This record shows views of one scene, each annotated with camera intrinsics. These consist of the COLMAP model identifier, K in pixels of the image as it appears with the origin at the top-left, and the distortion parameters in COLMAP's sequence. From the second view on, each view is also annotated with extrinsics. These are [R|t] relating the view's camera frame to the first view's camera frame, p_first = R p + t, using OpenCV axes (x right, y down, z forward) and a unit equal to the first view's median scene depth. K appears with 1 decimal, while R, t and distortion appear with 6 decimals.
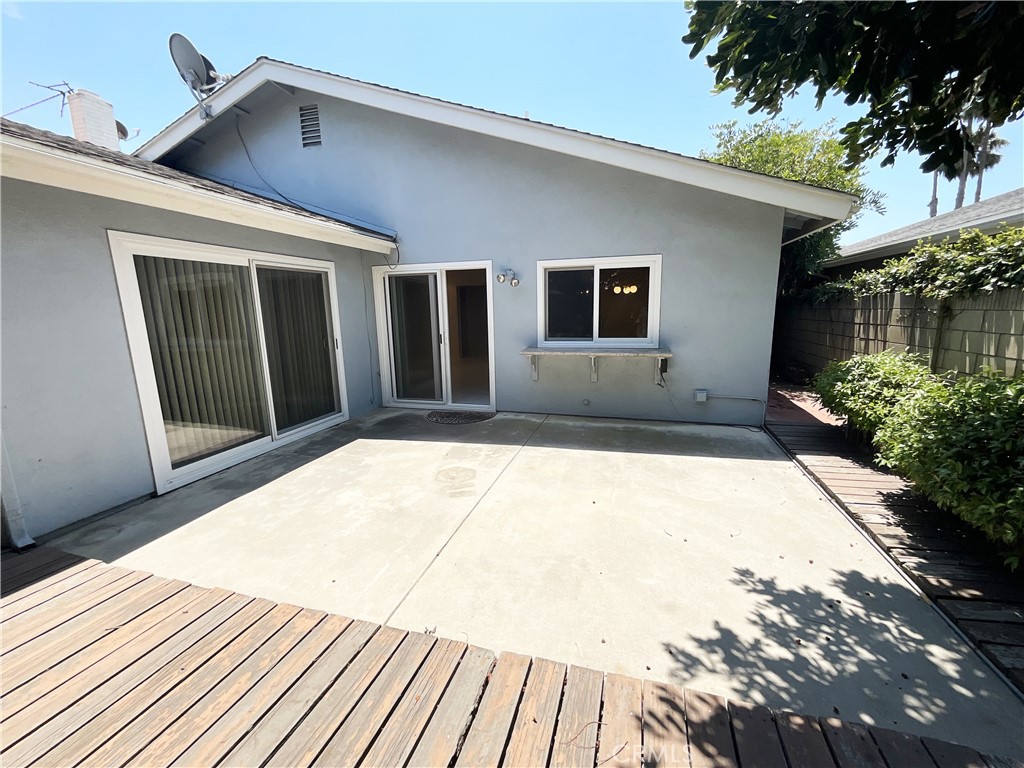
lens RADIAL K [[418.1, 0, 511.4], [0, 418.1, 384.4], [0, 0, 1]] dist [-0.000648, 0.001656]
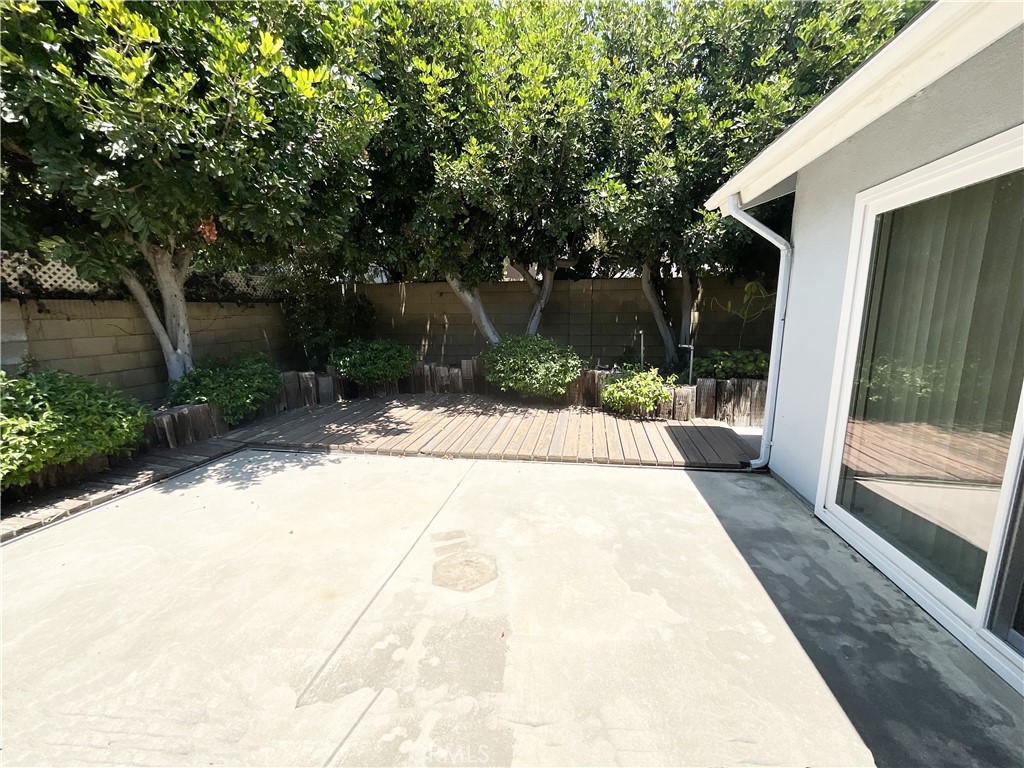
lens RADIAL K [[418.1, 0, 516.6], [0, 418.1, 381.0], [0, 0, 1]] dist [-0.000648, 0.001656]
pose [[-0.990965, 0.050225, -0.124360, -0.145205], [0.004340, 0.938758, 0.344549, -0.257753], [0.134048, 0.340897, -0.930495, 1.495050]]
